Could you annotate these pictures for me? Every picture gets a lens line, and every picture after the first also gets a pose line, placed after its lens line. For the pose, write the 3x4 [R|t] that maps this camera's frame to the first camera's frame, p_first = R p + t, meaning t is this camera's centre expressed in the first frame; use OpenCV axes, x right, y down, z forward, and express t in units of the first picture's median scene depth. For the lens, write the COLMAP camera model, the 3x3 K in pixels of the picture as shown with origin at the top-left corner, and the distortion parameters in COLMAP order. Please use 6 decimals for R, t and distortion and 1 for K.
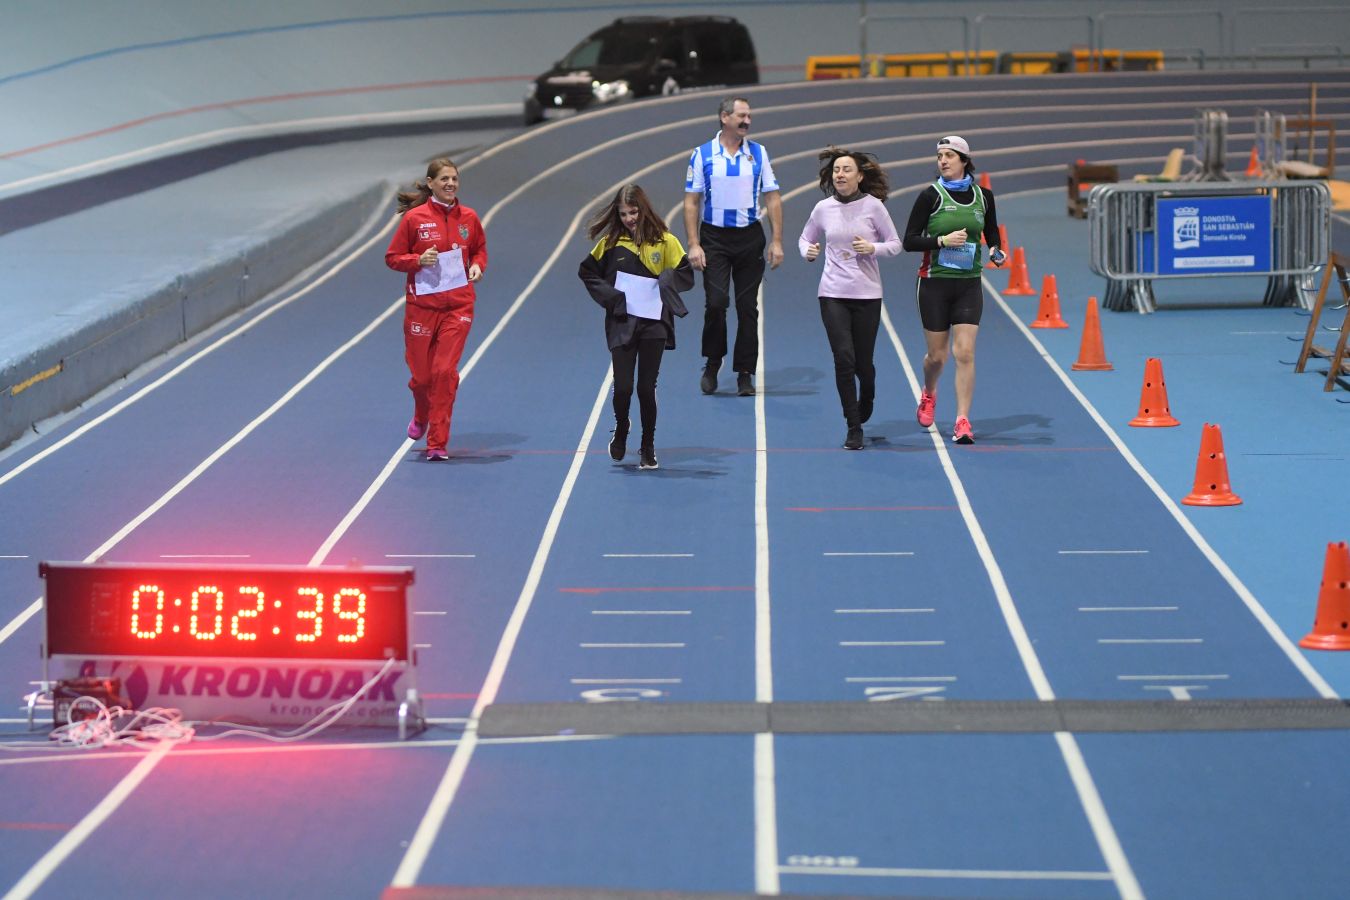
lens RADIAL K [[4735.5, 0, 675.0], [0, 4735.5, 450.0], [0, 0, 1]] dist [0.002628, 1.088965]
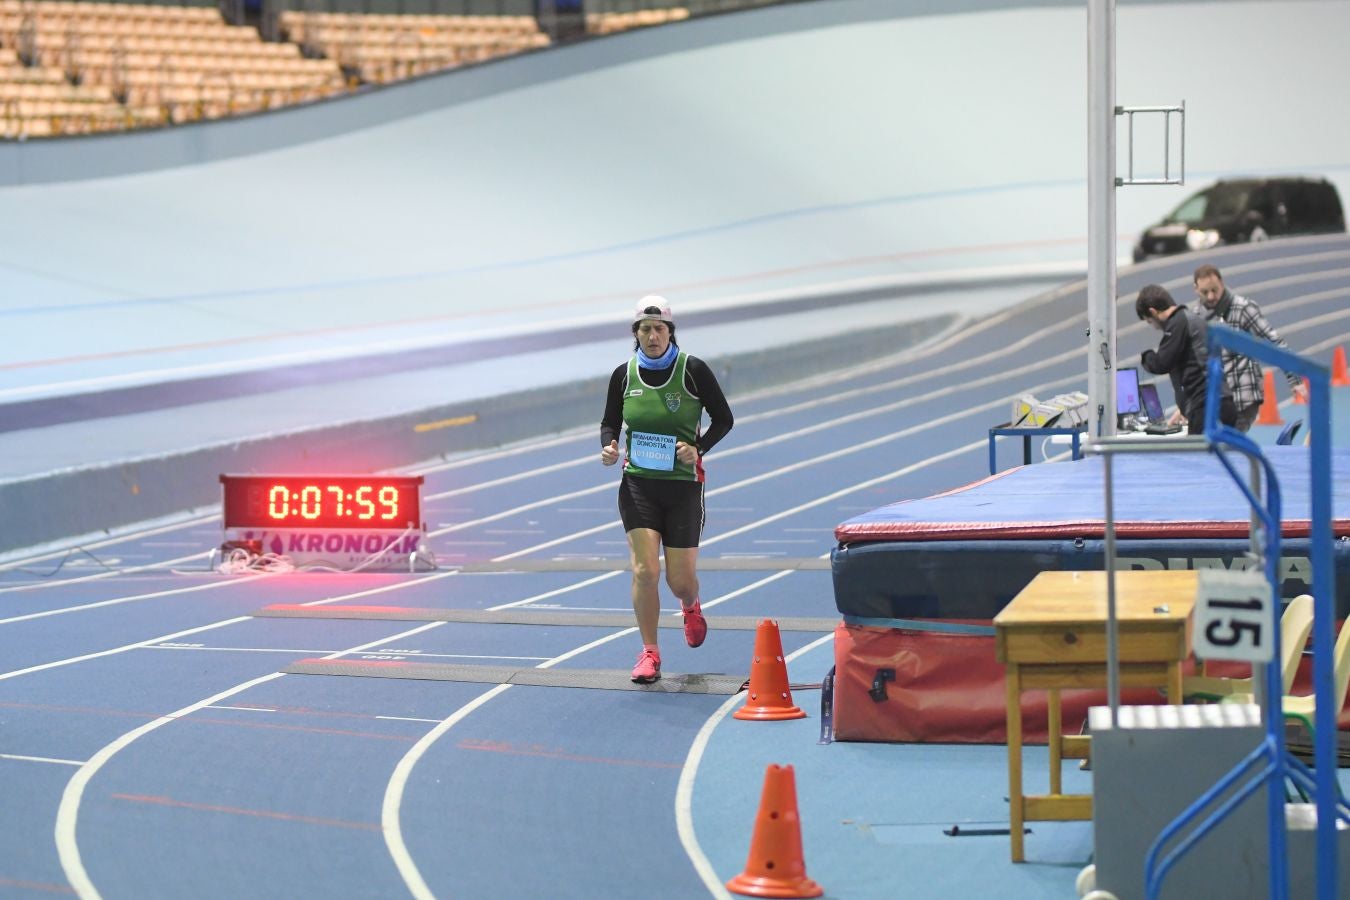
lens RADIAL K [[4735.5, 0, 675.0], [0, 4735.5, 450.0], [0, 0, 1]] dist [0.002628, 1.088965]
pose [[0.979872, -0.004591, -0.199574, 0.374946], [-0.002863, 0.999309, -0.037048, 0.078577], [0.199606, 0.036874, 0.979182, -0.665300]]
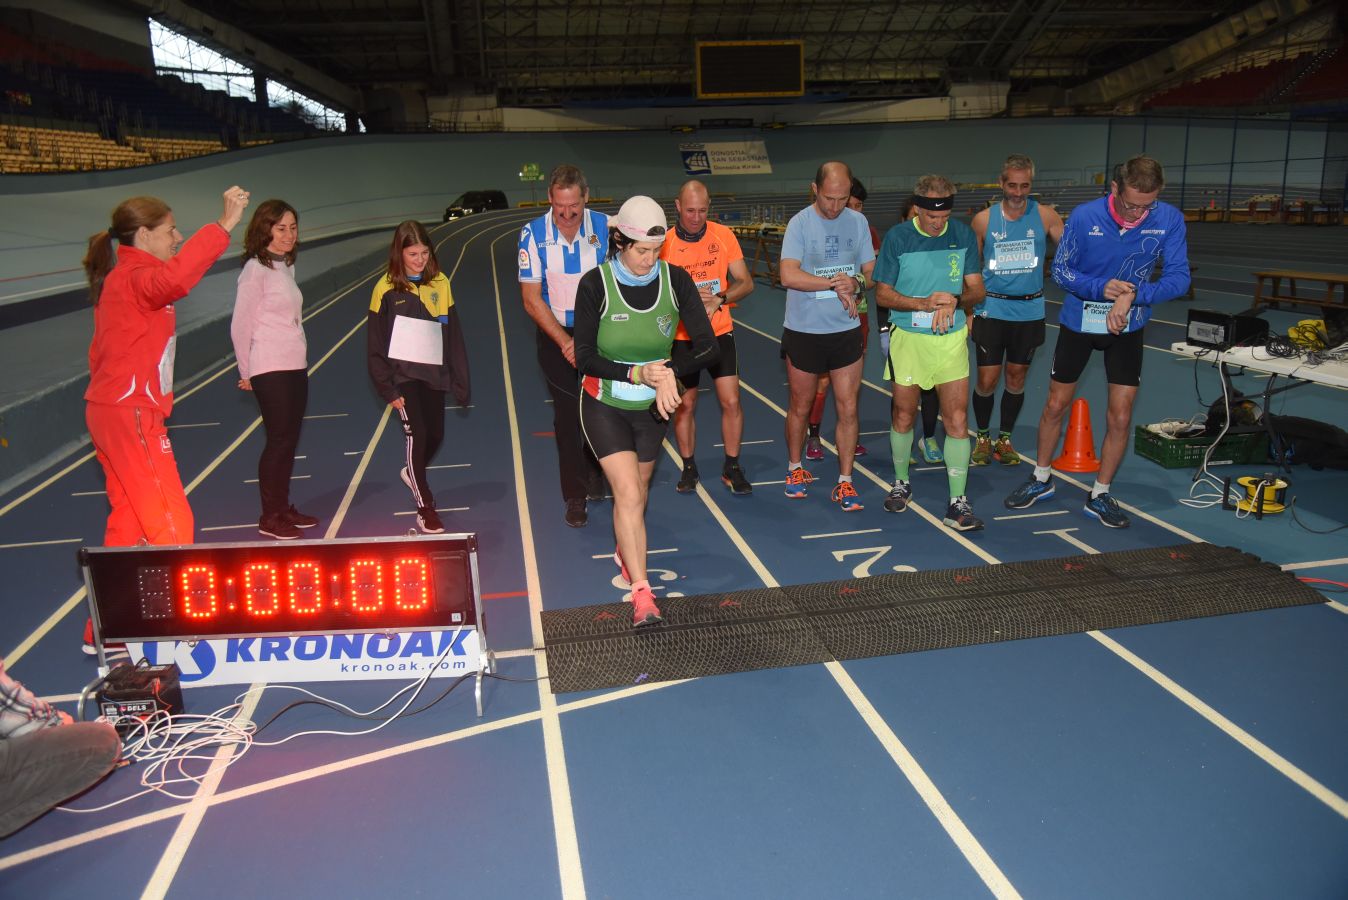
lens RADIAL K [[1046.1, 0, 669.9], [0, 1046.1, 446.8], [0, 0, 1]] dist [-0.069270, 0.092595]
pose [[0.982192, -0.073497, 0.172908, -0.051138], [0.048973, 0.988647, 0.142054, -0.020562], [-0.181386, -0.131056, 0.974640, 0.777415]]
